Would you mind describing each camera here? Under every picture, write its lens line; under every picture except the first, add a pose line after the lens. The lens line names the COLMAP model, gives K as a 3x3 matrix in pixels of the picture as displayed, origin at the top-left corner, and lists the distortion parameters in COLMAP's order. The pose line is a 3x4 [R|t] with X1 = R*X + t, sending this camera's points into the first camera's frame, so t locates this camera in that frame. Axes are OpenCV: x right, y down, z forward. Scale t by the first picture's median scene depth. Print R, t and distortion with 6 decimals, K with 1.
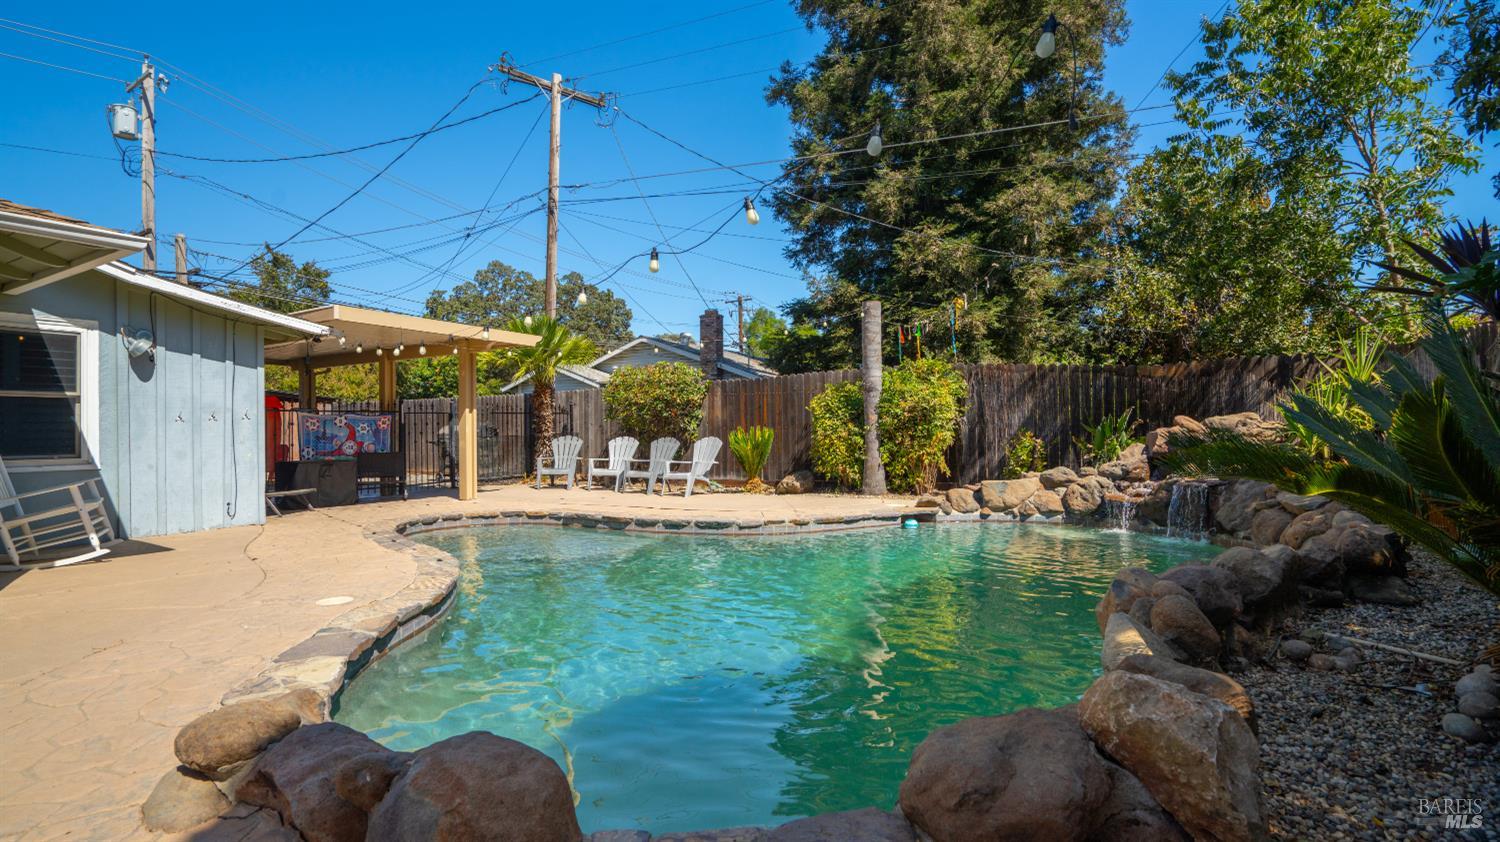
lens RADIAL K [[690.4, 0, 750.0], [0, 690.4, 421.0], [0, 0, 1]] dist [-0.067465, 0.025122]
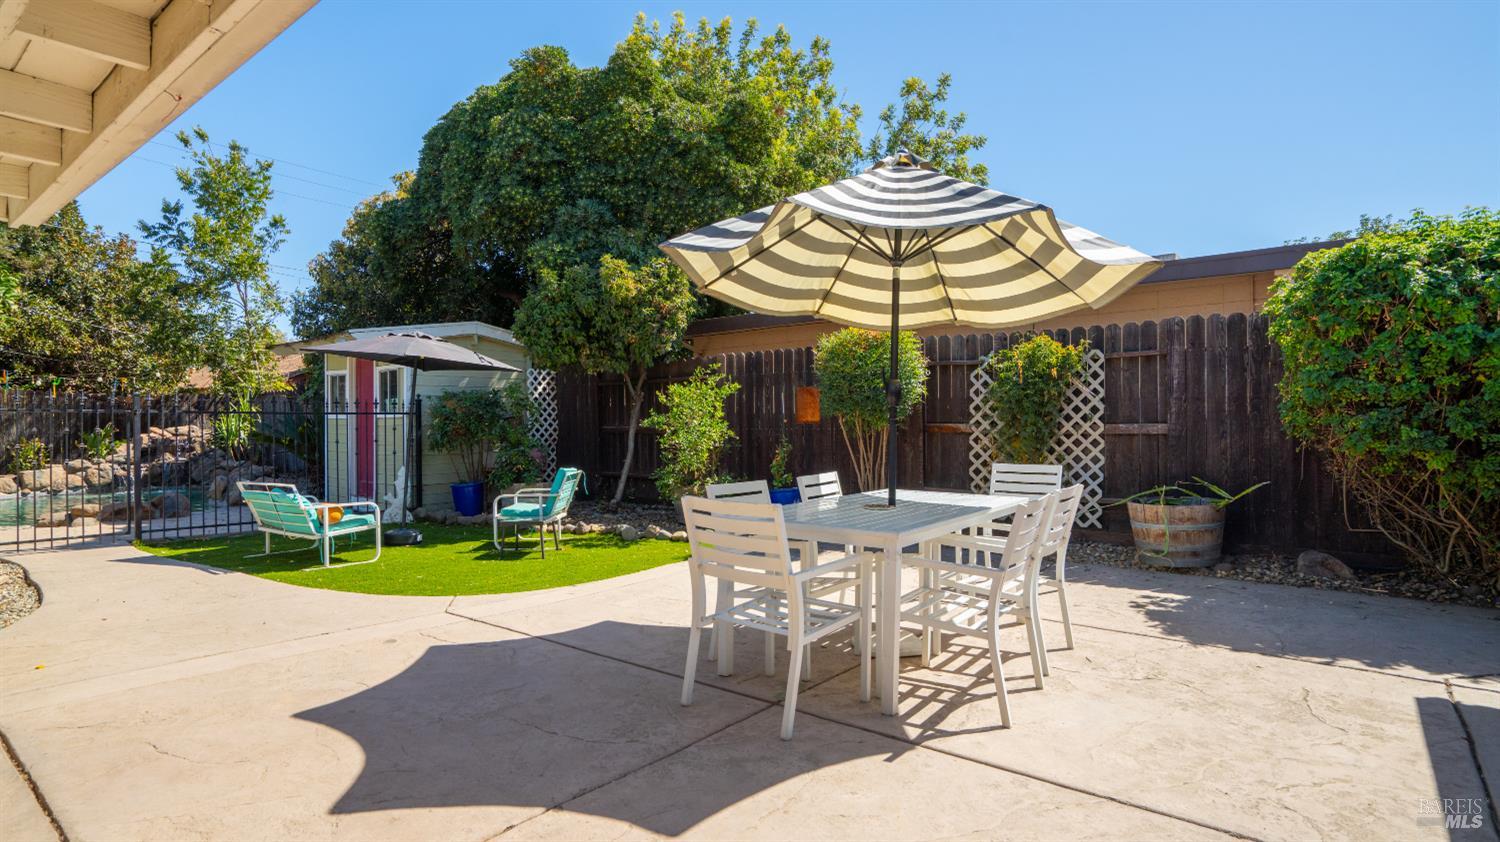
lens RADIAL K [[782.1, 0, 750.0], [0, 782.1, 421.0], [0, 0, 1]] dist [-0.054972, 0.035183]
pose [[0.150814, 0.007453, 0.988534, -0.921079], [0.002511, 0.999965, -0.007922, -0.004197], [-0.988559, 0.003677, 0.150790, -0.707840]]
